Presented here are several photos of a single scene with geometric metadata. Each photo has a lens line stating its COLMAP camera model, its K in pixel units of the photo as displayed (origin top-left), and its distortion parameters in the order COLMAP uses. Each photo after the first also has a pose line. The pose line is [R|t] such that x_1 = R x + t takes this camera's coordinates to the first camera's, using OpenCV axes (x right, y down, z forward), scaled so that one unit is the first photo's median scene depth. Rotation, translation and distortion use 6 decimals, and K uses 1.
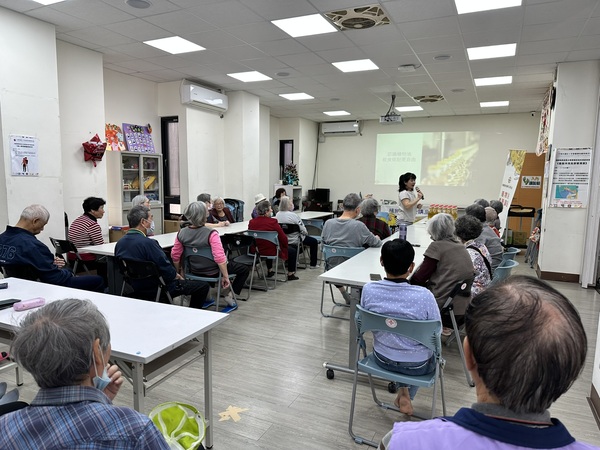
lens RADIAL K [[418.5, 0, 300.0], [0, 418.5, 225.0], [0, 0, 1]] dist [0.066624, -0.070628]
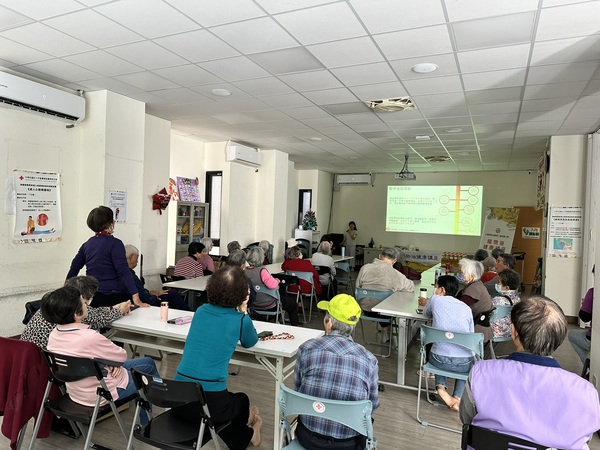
lens RADIAL K [[415.0, 0, 298.1], [0, 415.0, 225.0], [0, 0, 1]] dist [0.104619, -0.140441]
pose [[0.999794, 0.020036, -0.003368, -0.075402], [-0.020274, 0.994674, -0.101059, 0.001405], [0.001326, 0.101106, 0.994875, -0.127174]]
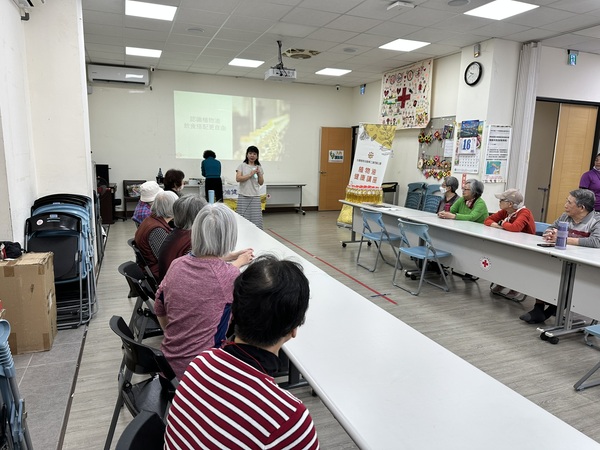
lens RADIAL K [[415.0, 0, 298.1], [0, 415.0, 225.0], [0, 0, 1]] dist [0.104619, -0.140441]
pose [[0.684132, -0.121157, 0.719225, -0.383511], [0.070285, 0.992469, 0.100330, -0.063184], [-0.725964, -0.018088, 0.687495, 0.524869]]
